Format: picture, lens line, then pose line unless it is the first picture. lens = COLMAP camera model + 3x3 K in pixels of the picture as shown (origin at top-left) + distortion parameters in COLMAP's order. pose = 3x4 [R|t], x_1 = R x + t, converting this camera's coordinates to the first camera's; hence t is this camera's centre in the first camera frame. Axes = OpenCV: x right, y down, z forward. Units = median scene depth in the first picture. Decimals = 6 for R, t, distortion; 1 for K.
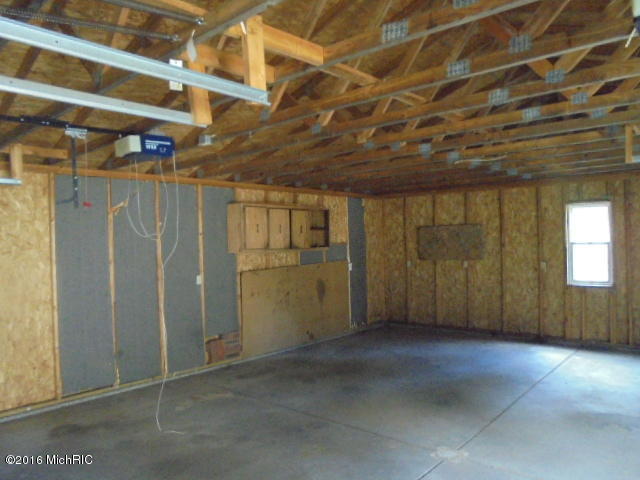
lens RADIAL K [[480.6, 0, 320.0], [0, 480.6, 240.0], [0, 0, 1]] dist [-0.133904, 0.113379]
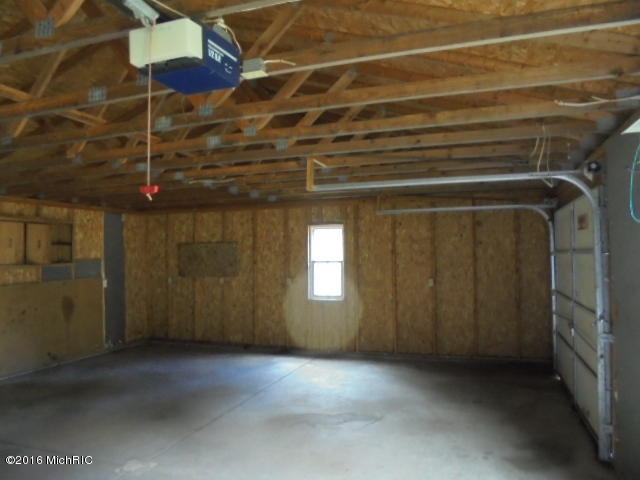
lens RADIAL K [[480.6, 0, 320.0], [0, 480.6, 240.0], [0, 0, 1]] dist [-0.133904, 0.113379]
pose [[0.928108, 0.023531, 0.371567, 0.130445], [-0.010330, 0.999244, -0.037478, -0.001213], [-0.372168, 0.030945, 0.927649, -0.051665]]
